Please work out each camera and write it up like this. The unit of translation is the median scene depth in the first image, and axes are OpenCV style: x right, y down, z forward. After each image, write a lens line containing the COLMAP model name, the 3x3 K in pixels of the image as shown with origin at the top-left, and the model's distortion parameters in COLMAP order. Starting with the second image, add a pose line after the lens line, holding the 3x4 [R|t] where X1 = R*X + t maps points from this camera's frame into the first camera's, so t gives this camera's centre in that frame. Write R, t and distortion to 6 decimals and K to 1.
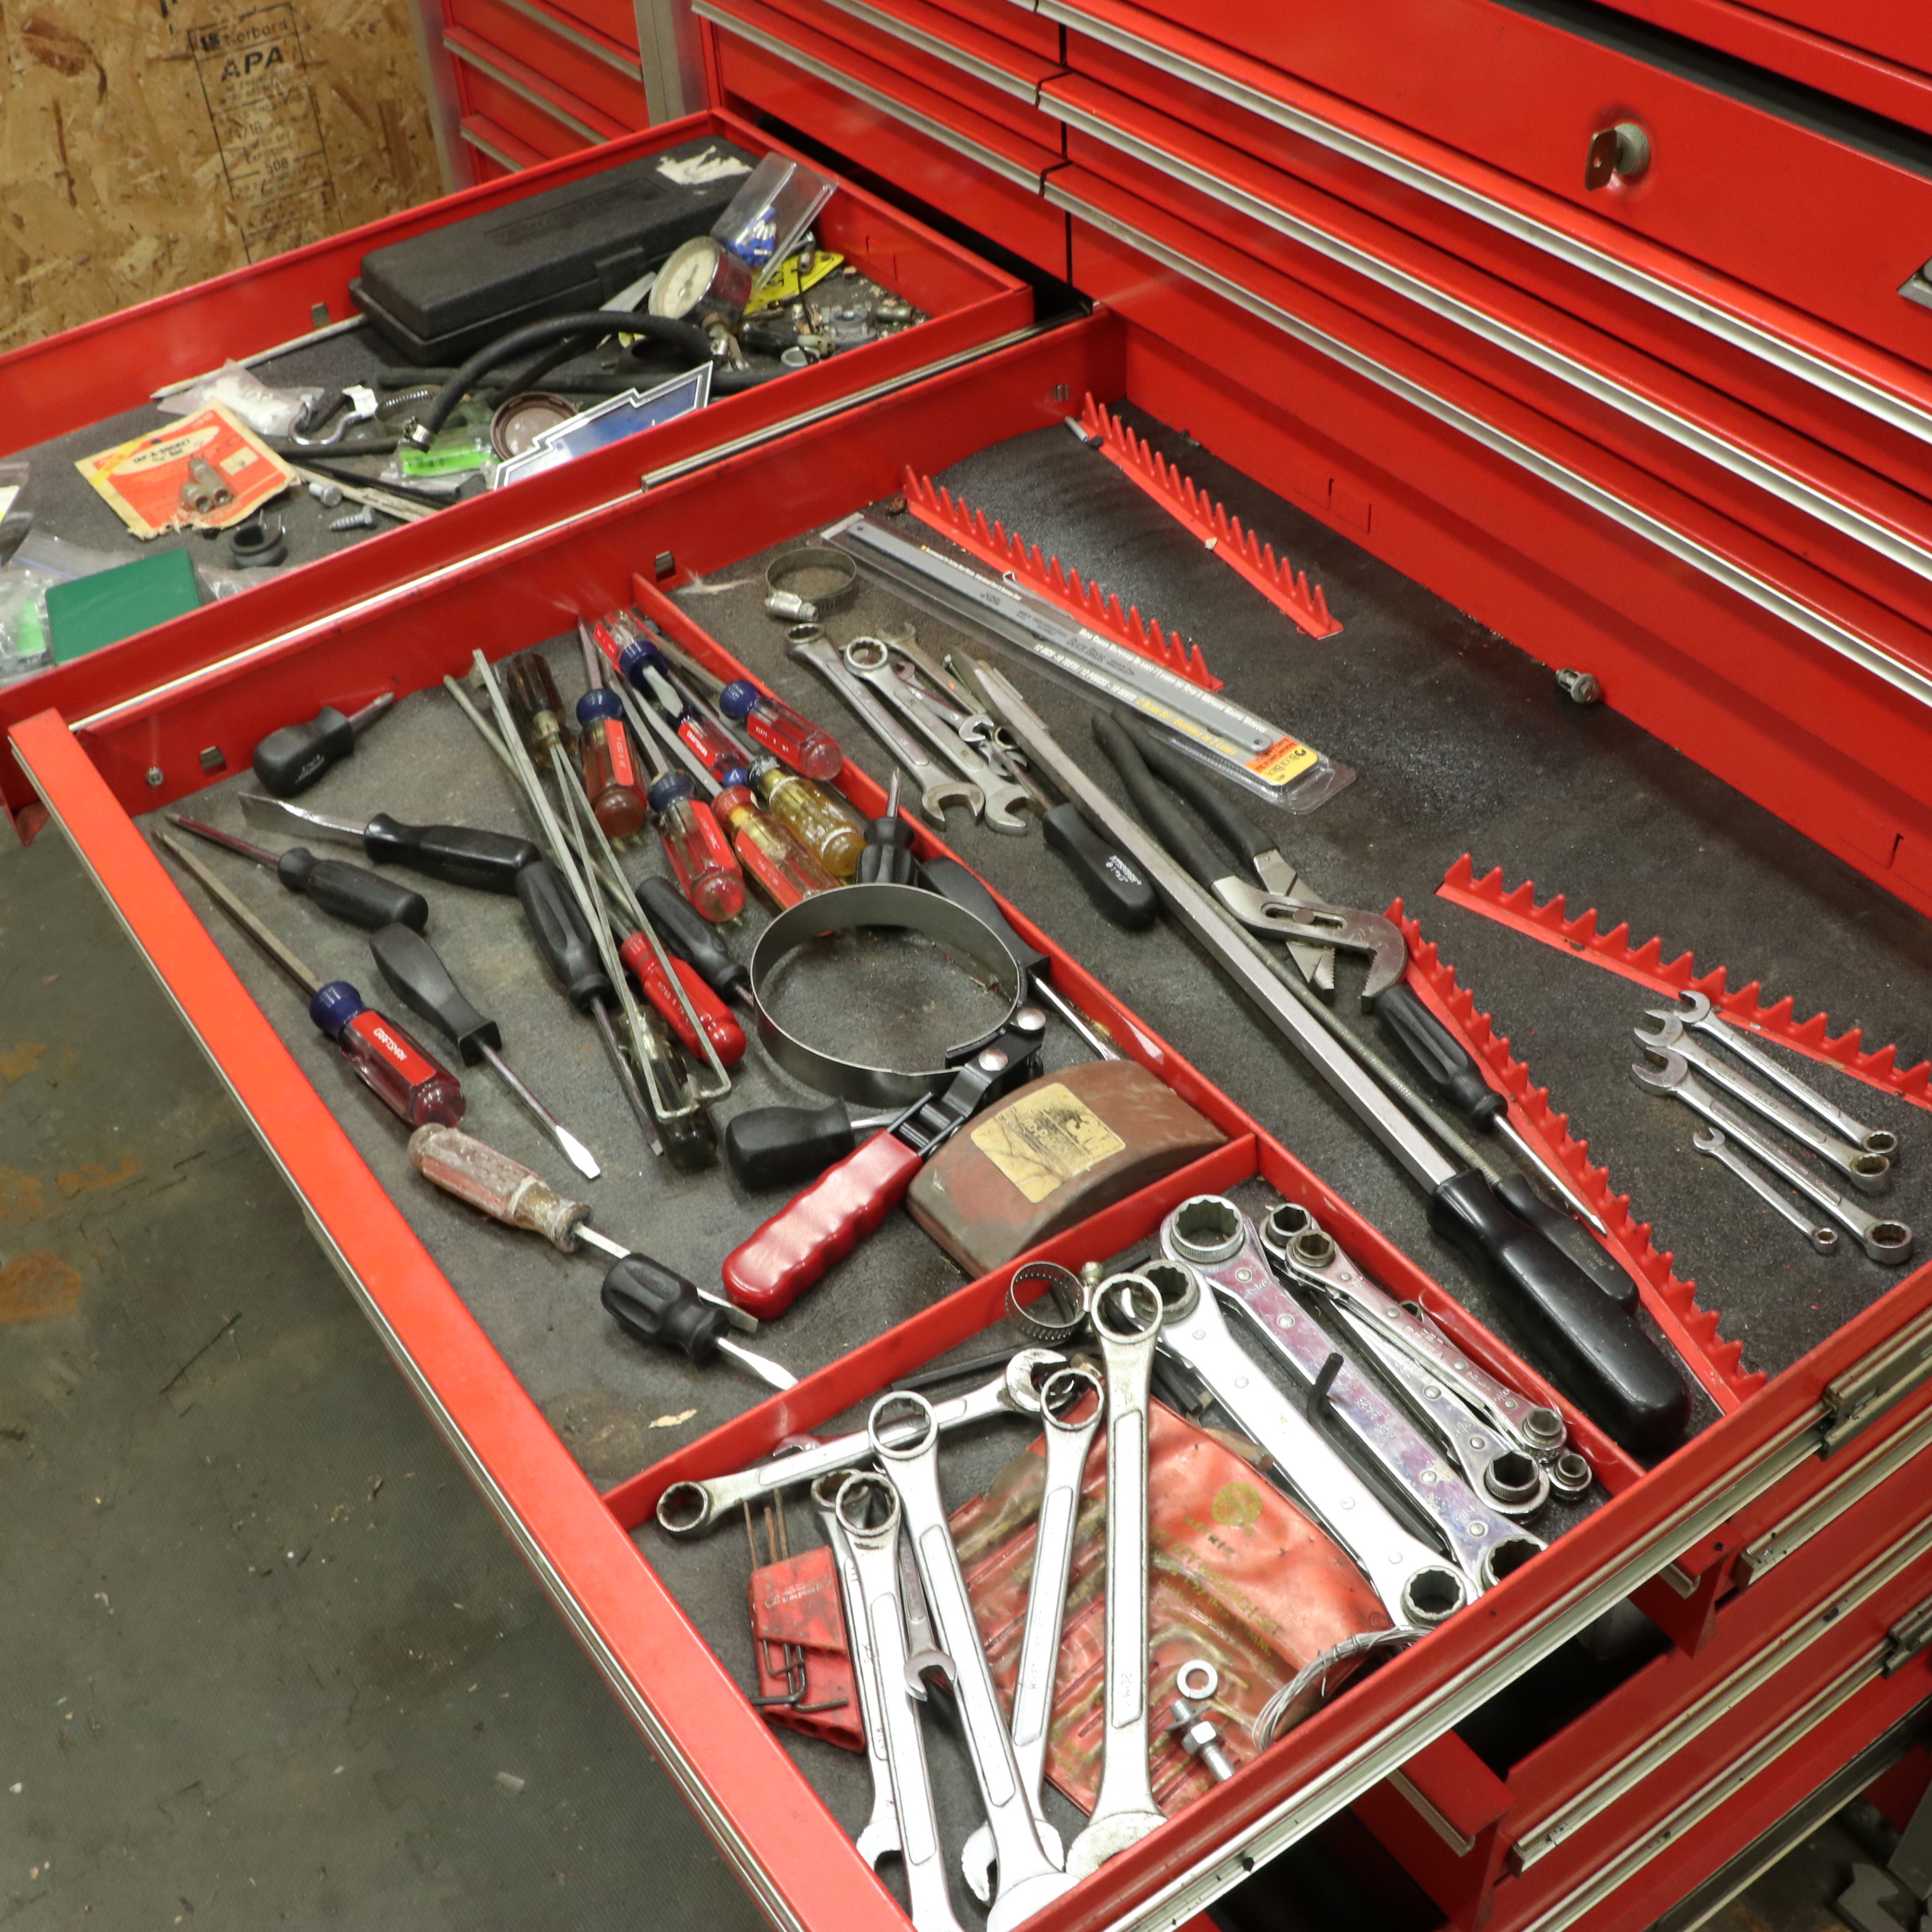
lens RADIAL K [[2354.5, 0, 955.1], [0, 2354.5, 991.7], [0, 0, 1]] dist [-0.186787, 0.154392]
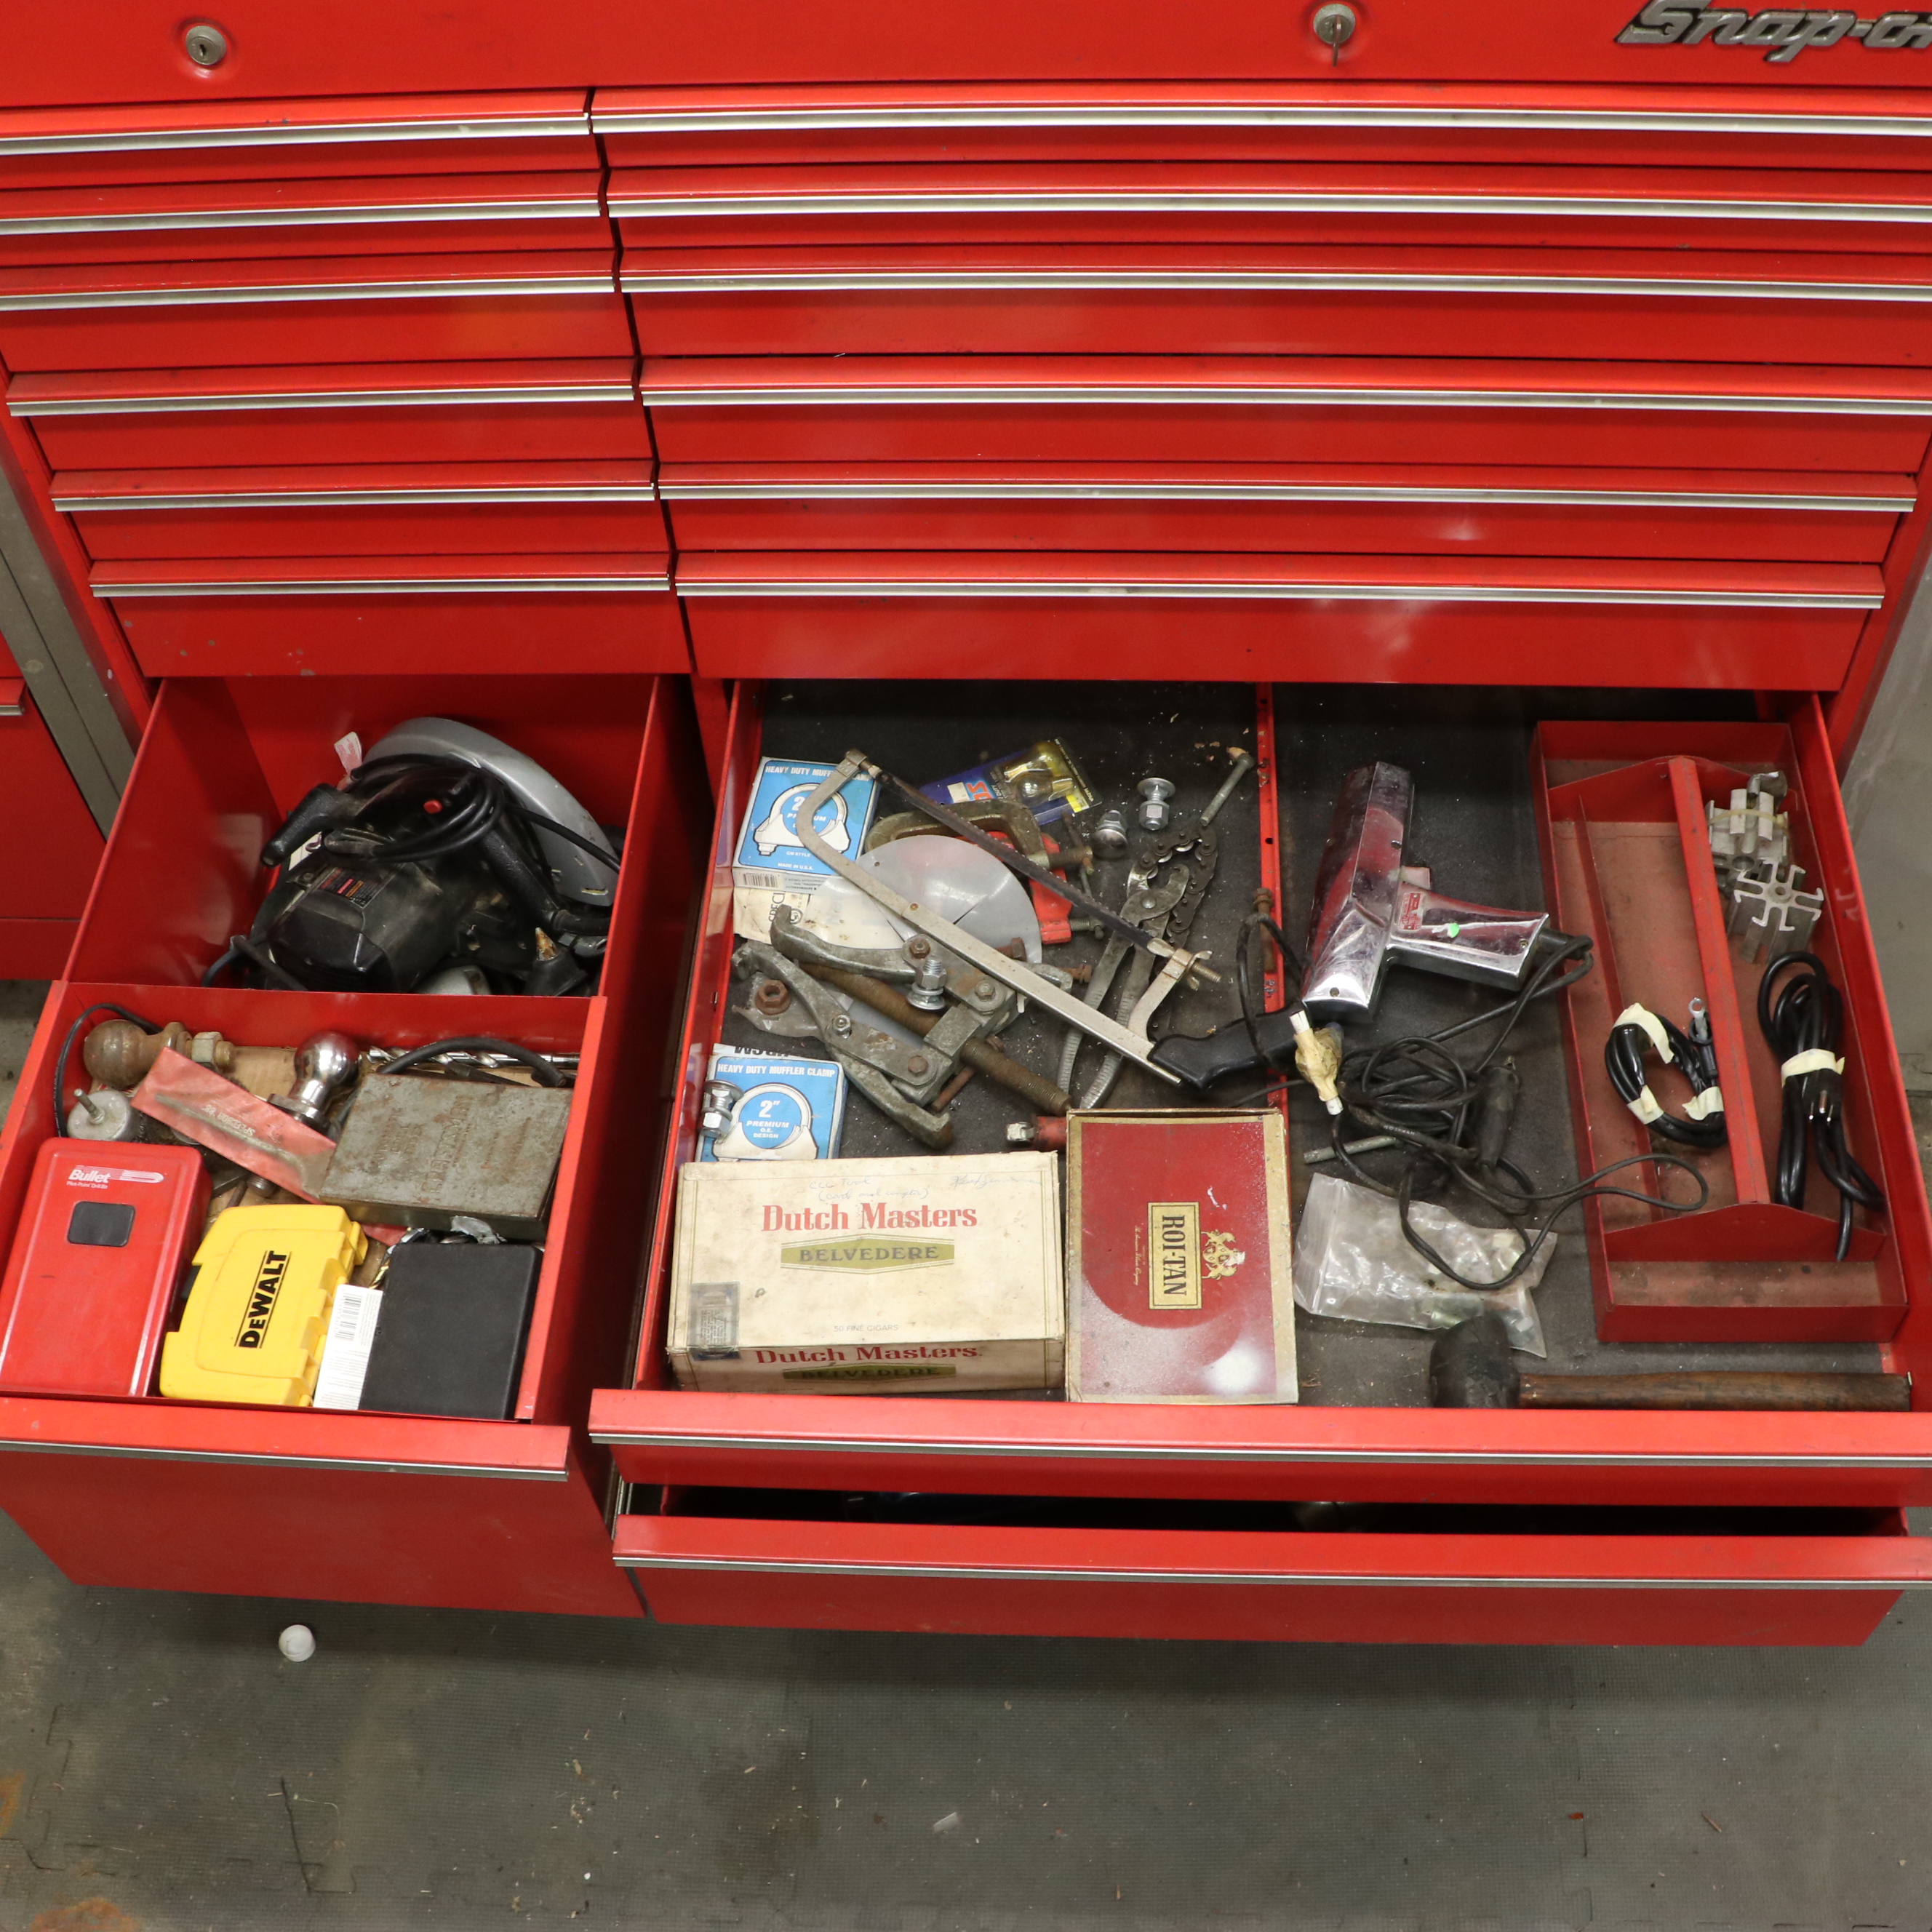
lens RADIAL K [[2354.5, 0, 955.1], [0, 2354.5, 991.7], [0, 0, 1]] dist [-0.186787, 0.154392]
pose [[0.607328, -0.626511, 0.488504, -0.422983], [0.554899, 0.774572, 0.303521, -0.248799], [-0.568541, 0.086734, 0.818070, 0.078859]]
